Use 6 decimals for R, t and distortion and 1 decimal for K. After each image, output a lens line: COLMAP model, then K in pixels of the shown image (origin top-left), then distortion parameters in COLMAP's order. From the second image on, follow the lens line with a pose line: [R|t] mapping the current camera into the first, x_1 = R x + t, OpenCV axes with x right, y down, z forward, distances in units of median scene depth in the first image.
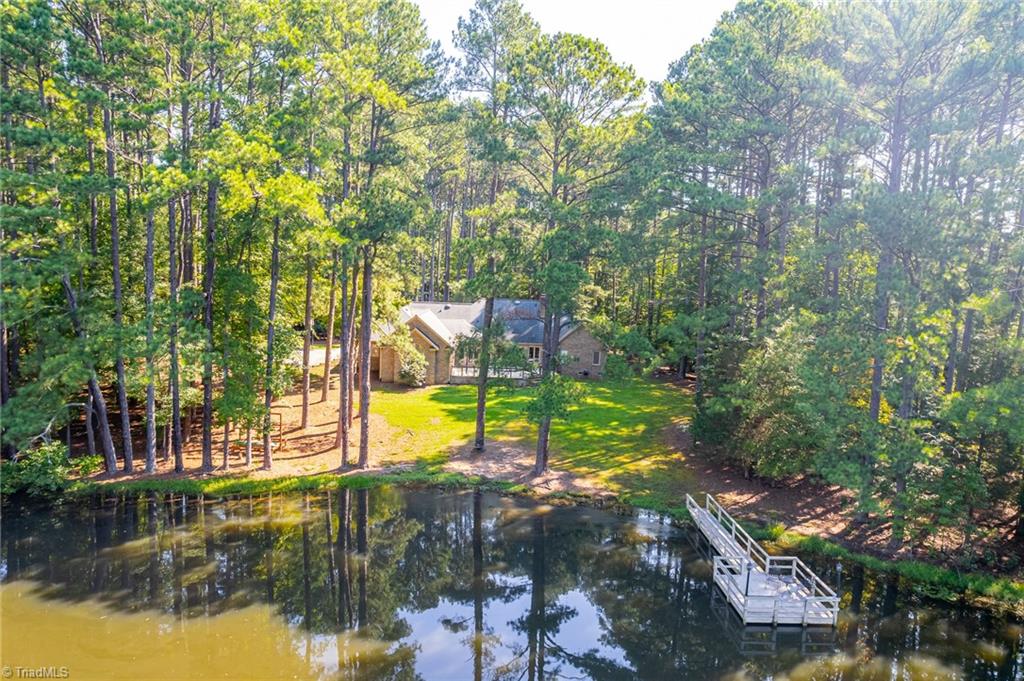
lens RADIAL K [[653.6, 0, 515.4], [0, 653.6, 338.5], [0, 0, 1]] dist [-0.072360, 0.059488]
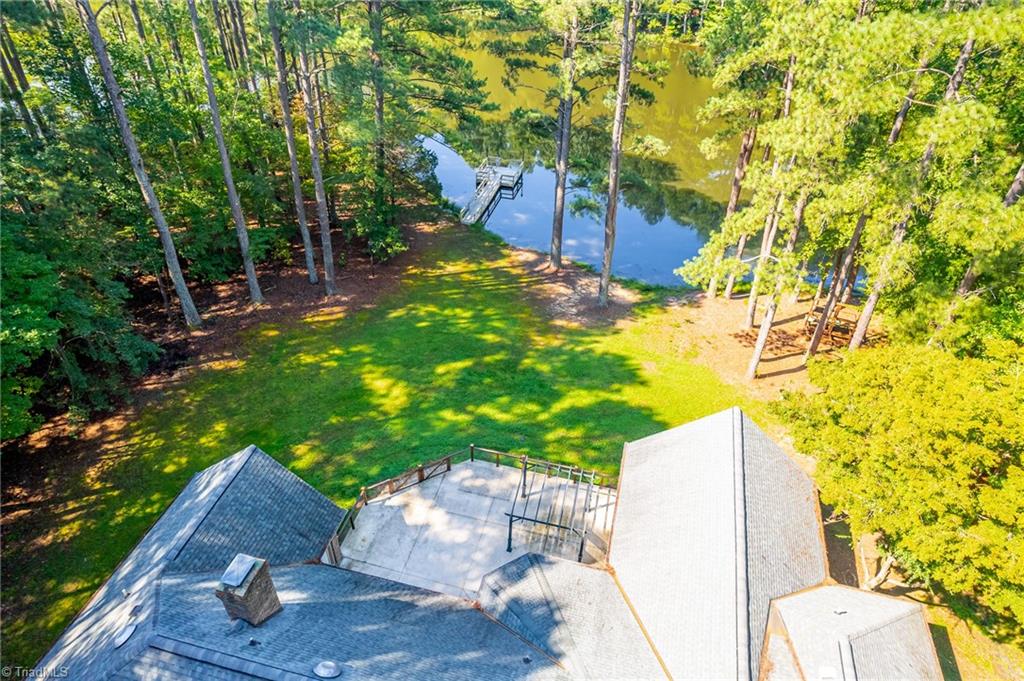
lens RADIAL K [[653.6, 0, 515.4], [0, 653.6, 338.5], [0, 0, 1]] dist [-0.072360, 0.059488]
pose [[-0.962129, -0.215737, 0.166631, -0.118772], [-0.045326, 0.729376, 0.682610, -0.530566], [-0.268800, 0.649206, -0.711532, 2.080122]]
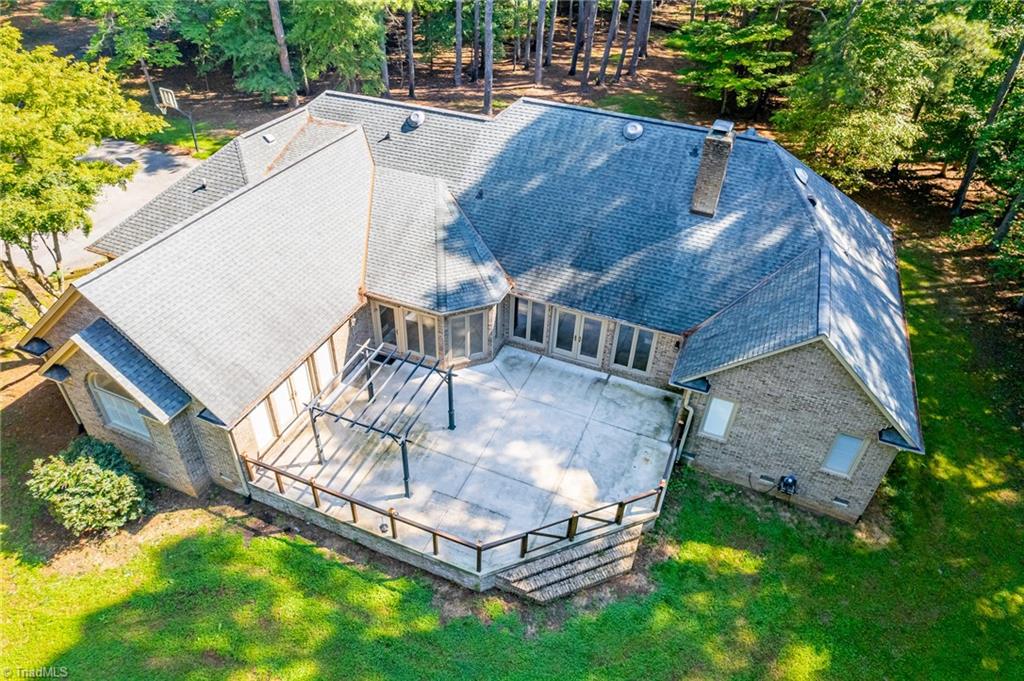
lens RADIAL K [[653.6, 0, 515.4], [0, 653.6, 338.5], [0, 0, 1]] dist [-0.072360, 0.059488]
pose [[0.916367, 0.228818, -0.328501, 0.147652], [-0.023155, 0.849480, 0.527113, -0.247133], [0.399668, -0.475422, 0.783734, 1.398120]]
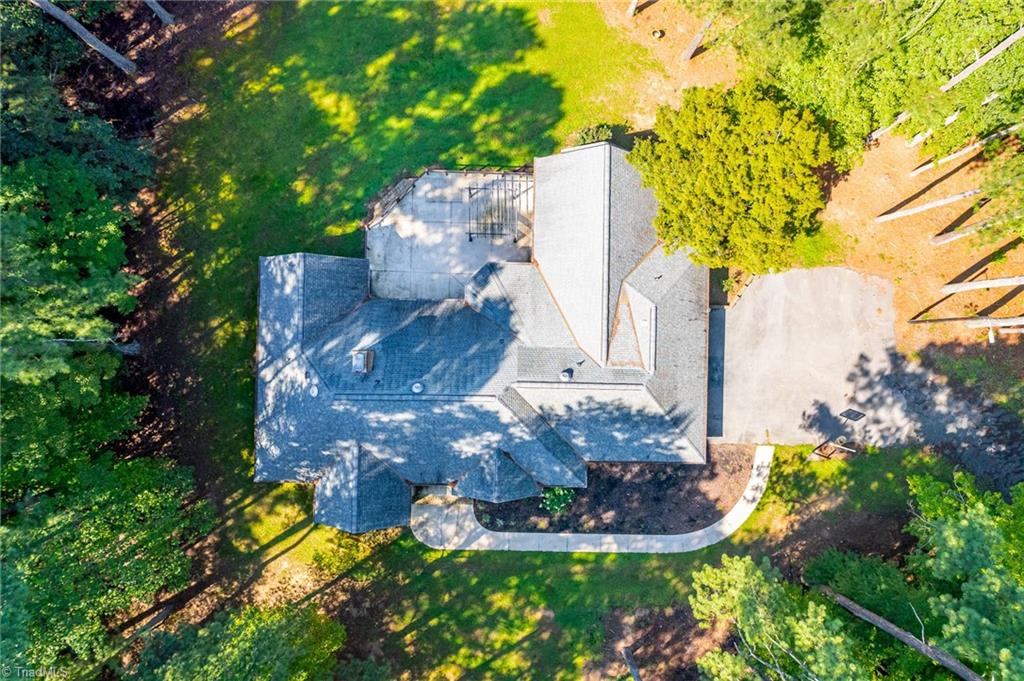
lens RADIAL K [[653.6, 0, 515.4], [0, 653.6, 338.5], [0, 0, 1]] dist [-0.072360, 0.059488]
pose [[-0.996270, -0.043984, -0.074236, -0.049392], [-0.071105, -0.068911, 0.995086, -0.986163], [-0.048883, 0.996653, 0.065527, 1.834067]]
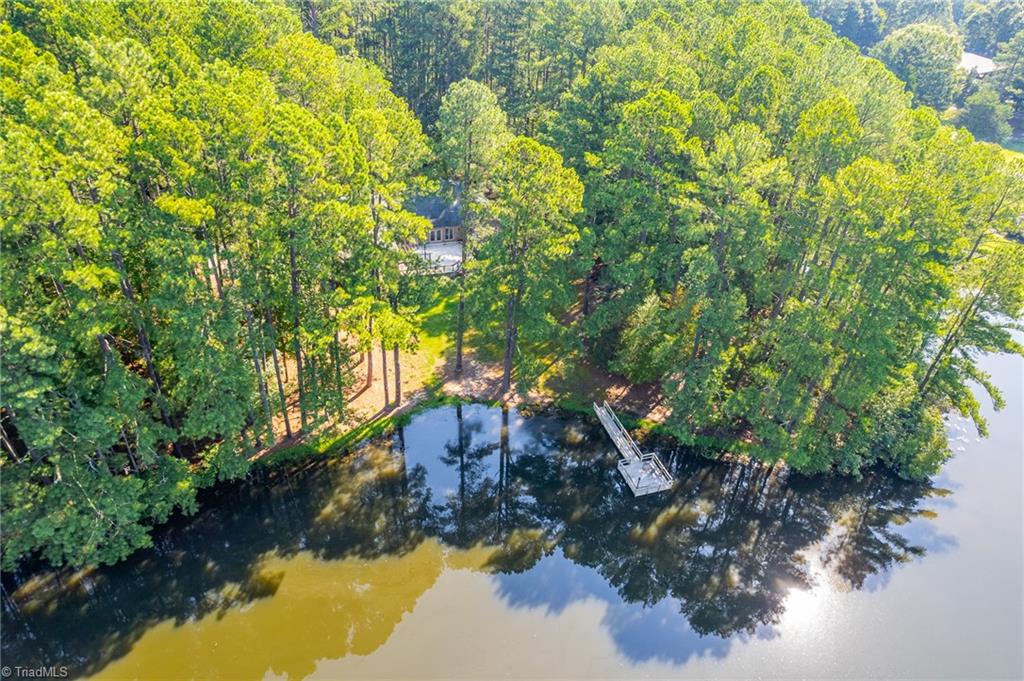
lens RADIAL K [[653.6, 0, 515.4], [0, 653.6, 338.5], [0, 0, 1]] dist [-0.072360, 0.059488]
pose [[0.957405, -0.150672, 0.246319, -0.353087], [0.012749, 0.874286, 0.485243, -0.767808], [-0.288466, -0.461434, 0.838967, -0.372576]]
